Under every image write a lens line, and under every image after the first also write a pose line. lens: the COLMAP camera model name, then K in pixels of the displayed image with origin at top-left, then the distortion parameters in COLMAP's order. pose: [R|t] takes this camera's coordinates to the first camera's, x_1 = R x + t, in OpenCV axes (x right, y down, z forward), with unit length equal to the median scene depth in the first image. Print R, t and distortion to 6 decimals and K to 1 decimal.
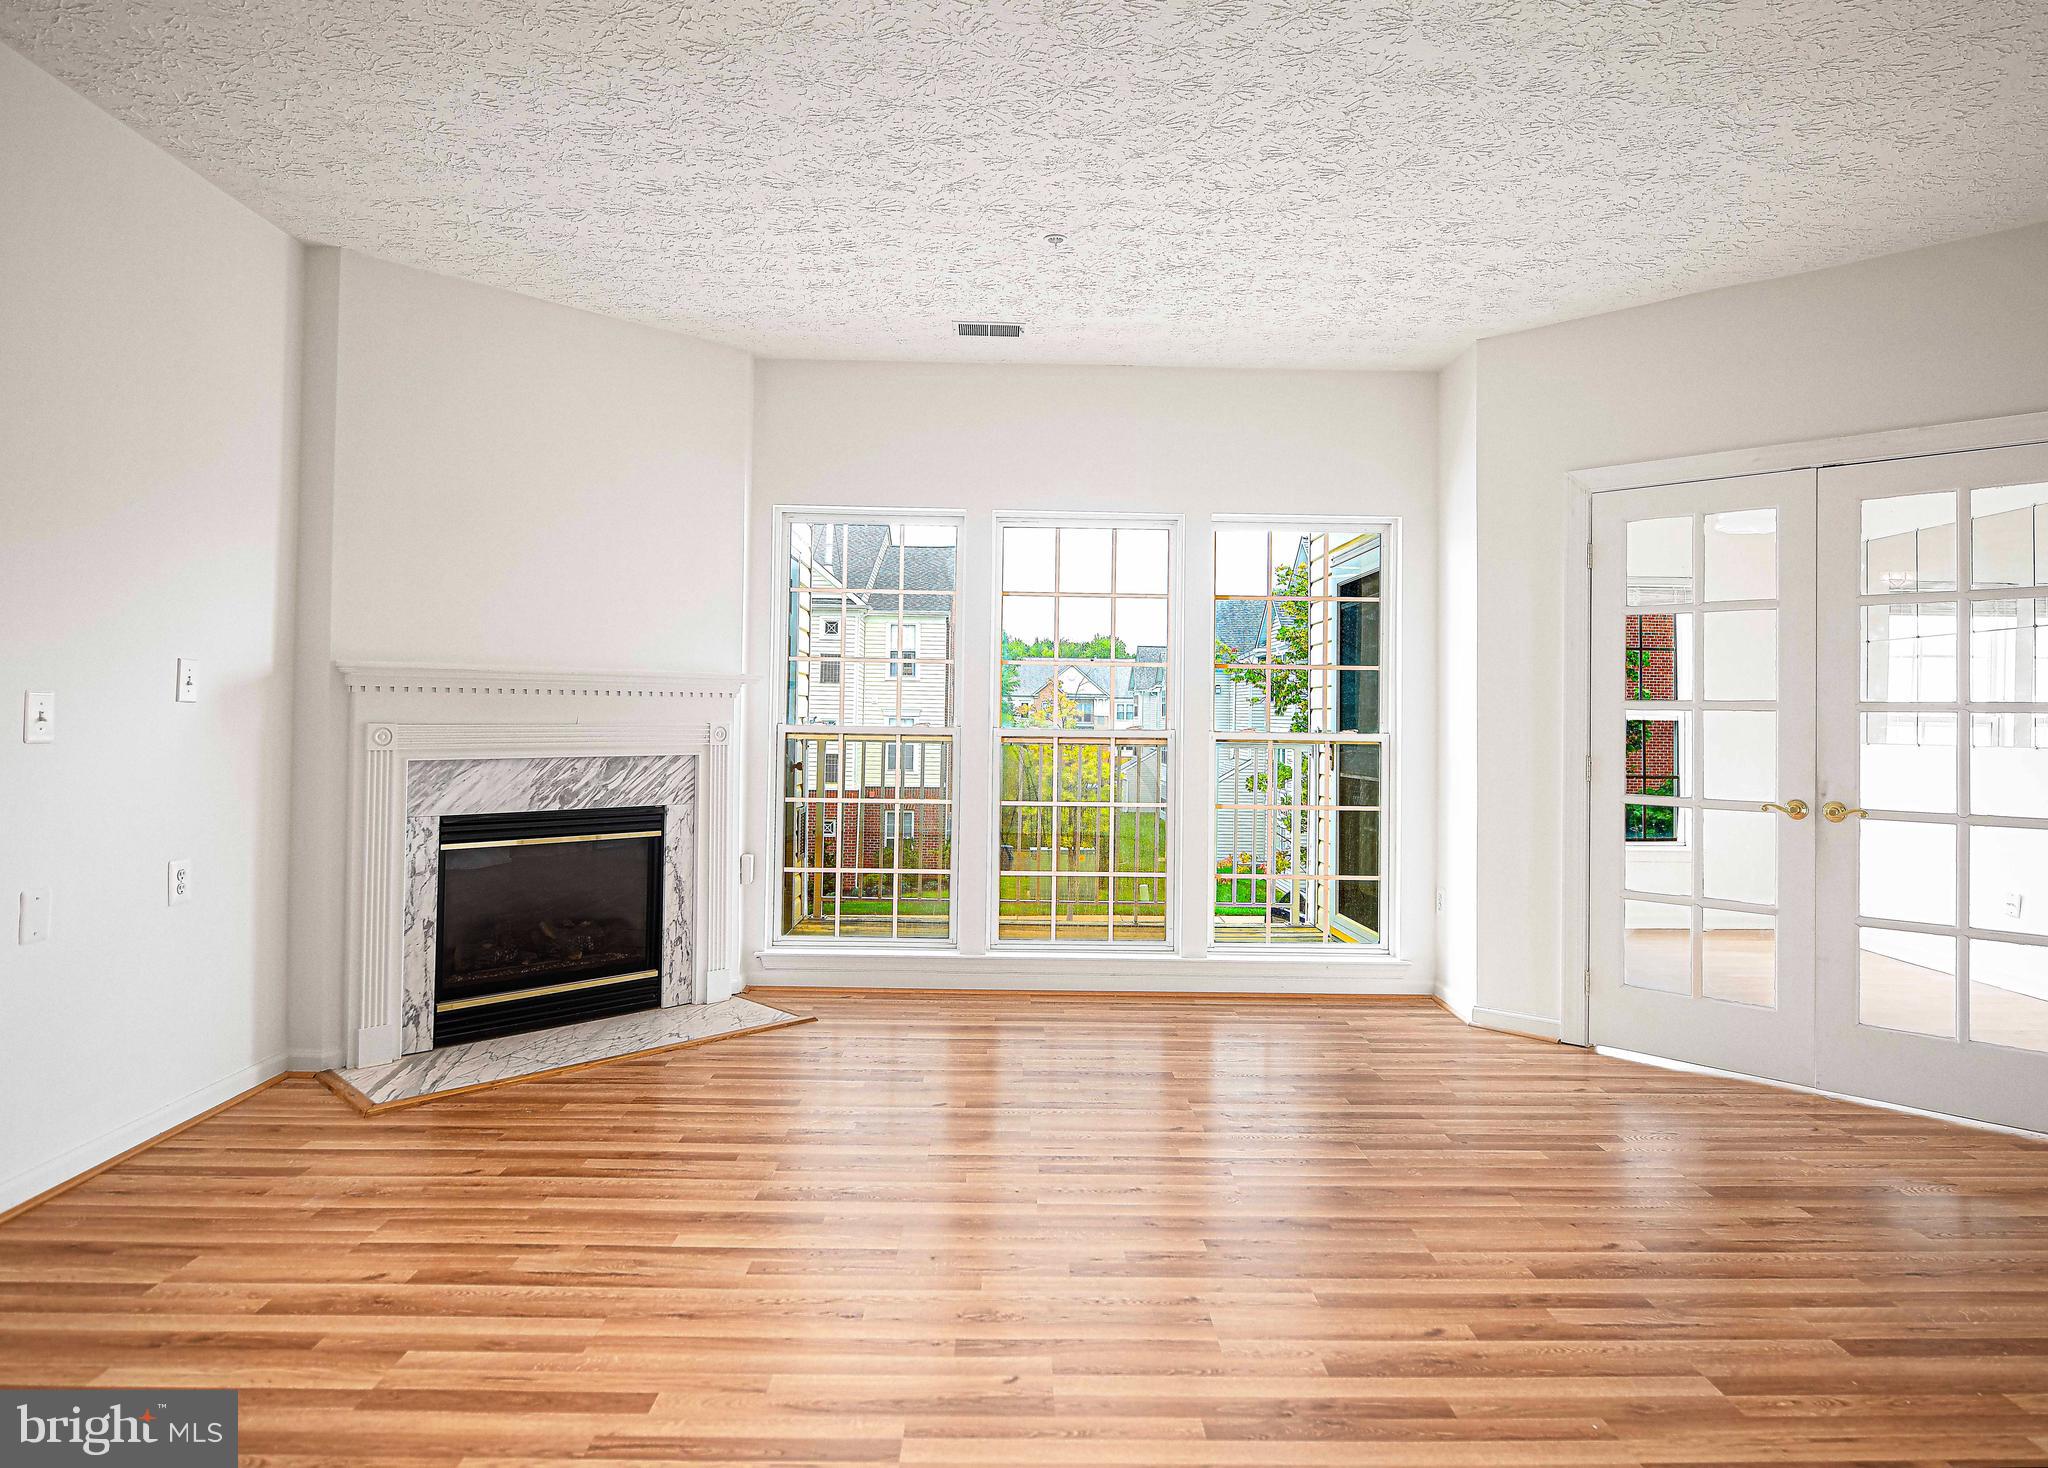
lens RADIAL K [[1192.5, 0, 1022.3], [0, 1192.5, 692.9], [0, 0, 1]] dist [-0.008717, -0.001283]
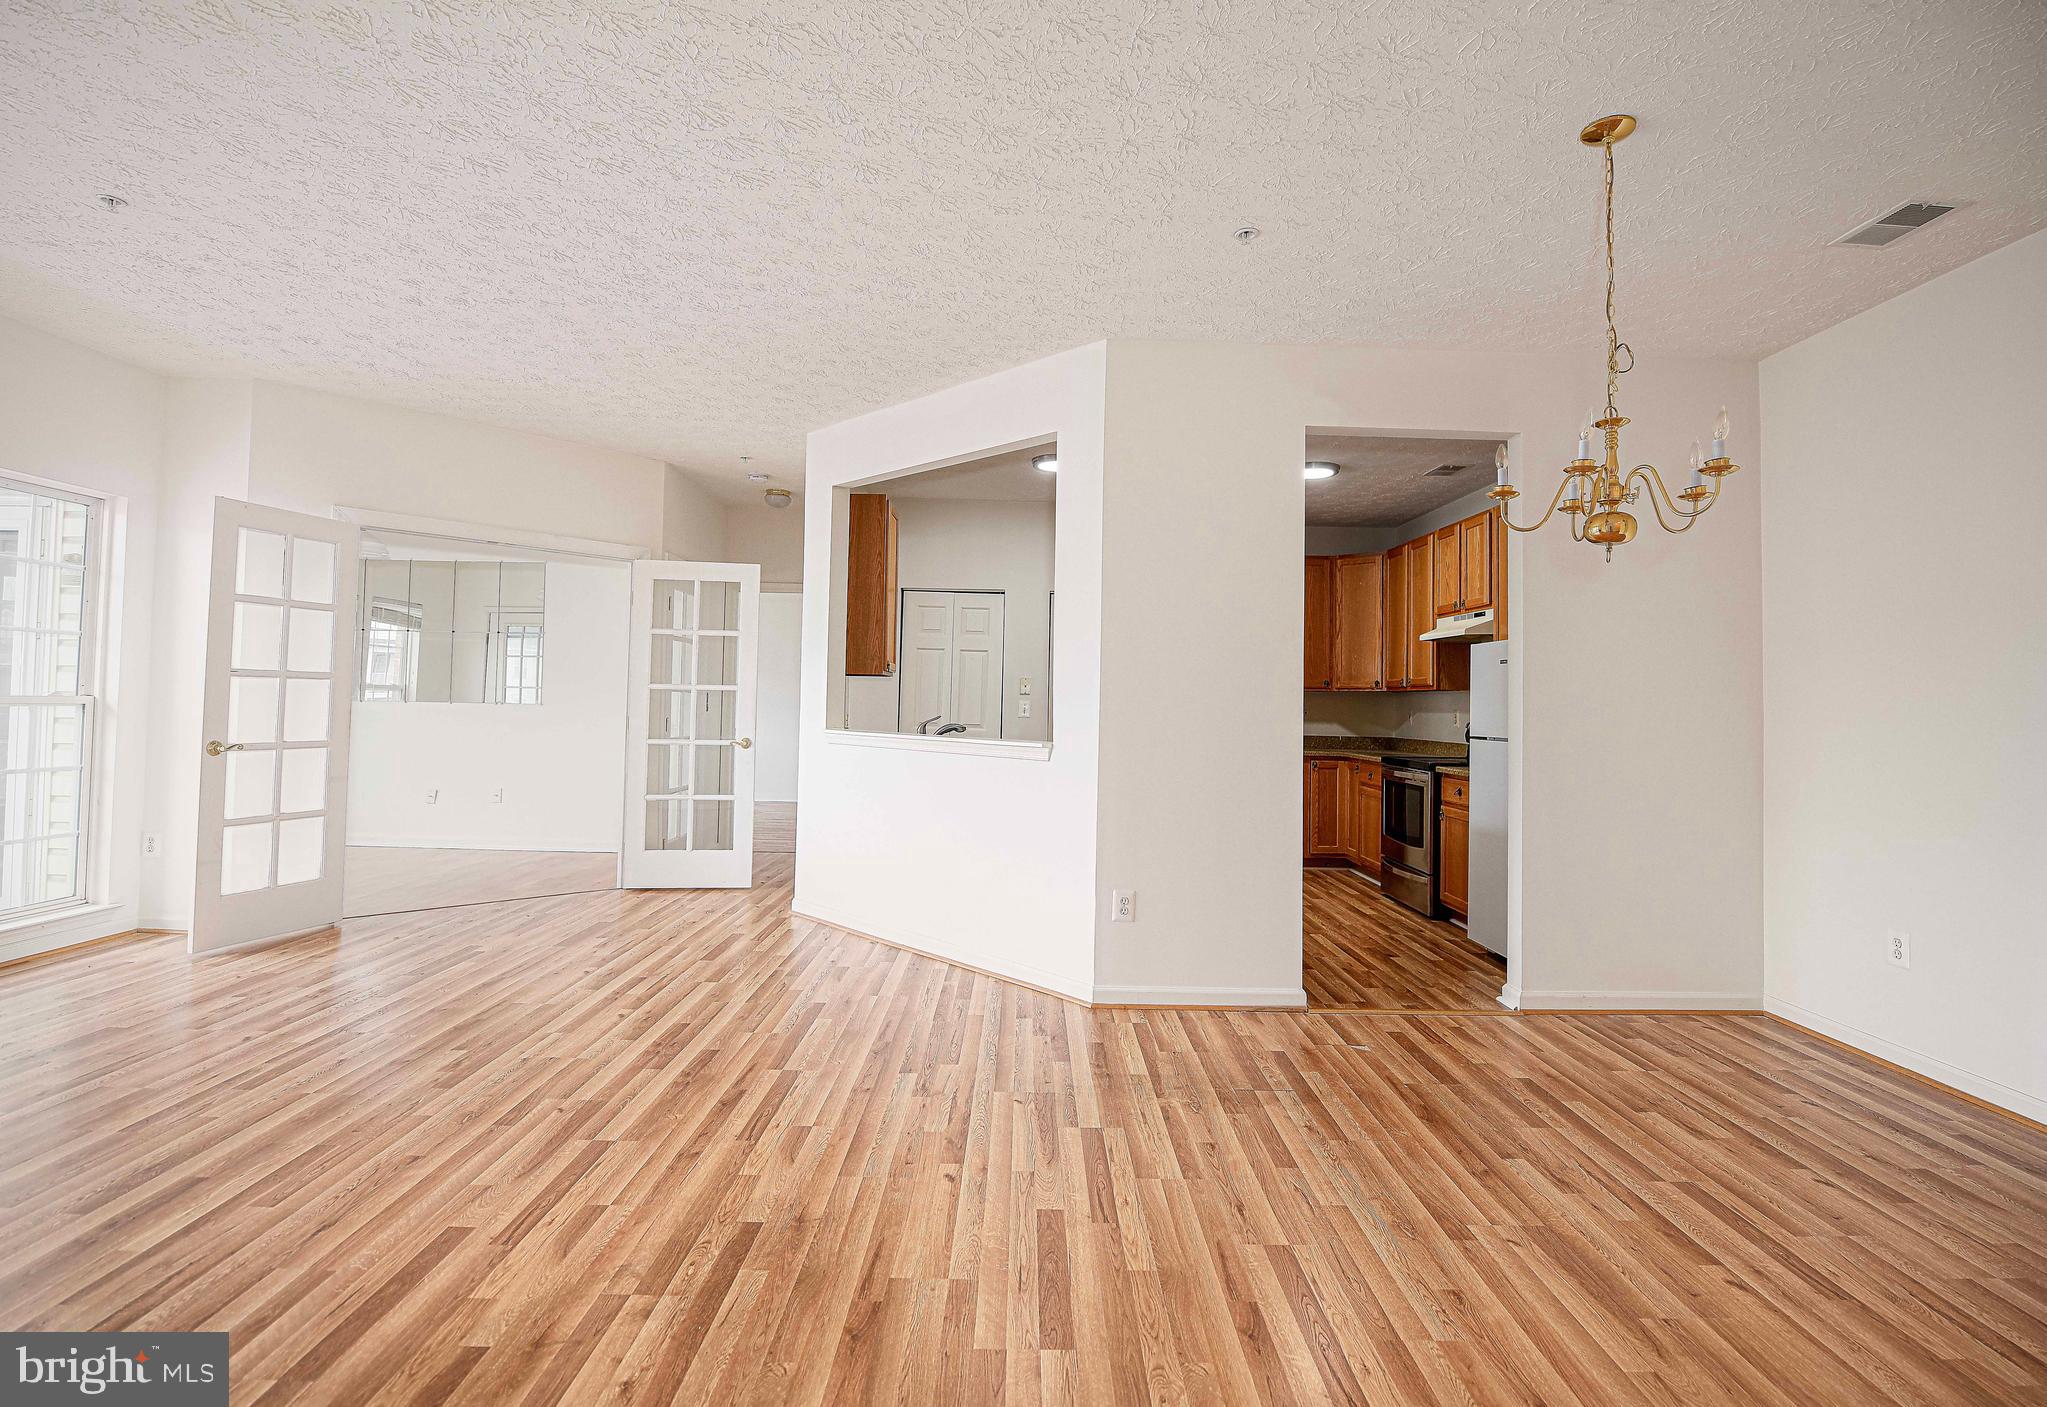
lens RADIAL K [[965.4, 0, 1033.1], [0, 965.4, 668.3], [0, 0, 1]] dist [-0.005610, -0.003319]
pose [[0.006484, 0.022444, 0.999727, -0.684511], [-0.040866, 0.998919, -0.022160, -0.007898], [-0.999144, -0.040711, 0.007394, 0.195887]]
